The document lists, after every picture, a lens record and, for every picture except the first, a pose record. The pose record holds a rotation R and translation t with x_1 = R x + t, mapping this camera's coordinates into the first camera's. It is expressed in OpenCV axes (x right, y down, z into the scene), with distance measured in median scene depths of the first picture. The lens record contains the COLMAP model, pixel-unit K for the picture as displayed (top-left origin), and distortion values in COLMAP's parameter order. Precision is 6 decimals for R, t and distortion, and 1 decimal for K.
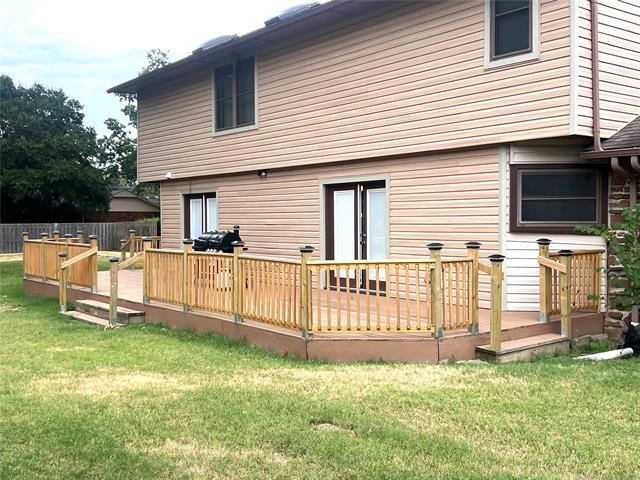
lens RADIAL K [[708.2, 0, 320.4], [0, 708.2, 239.5], [0, 0, 1]] dist [0.001939, 0.000000]
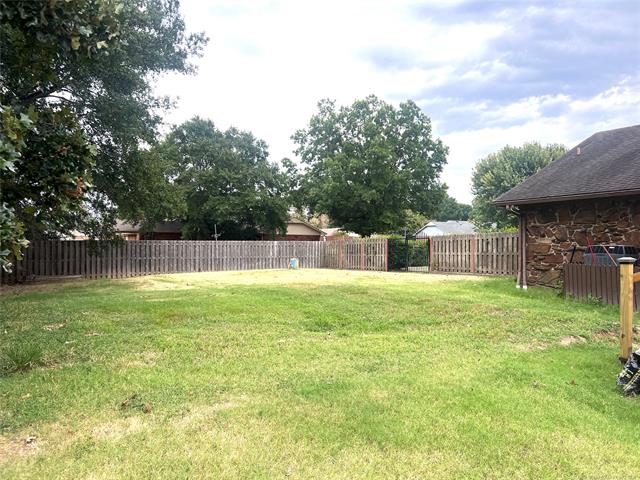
lens RADIAL K [[487.8, 0, 320.2], [0, 487.8, 241.0], [0, 0, 1]] dist [0.053597, -0.054080]
pose [[0.992737, 0.004981, -0.120202, -0.147778], [-0.009694, 0.999205, -0.038660, 0.002669], [0.119914, 0.039545, 0.991996, 0.199906]]
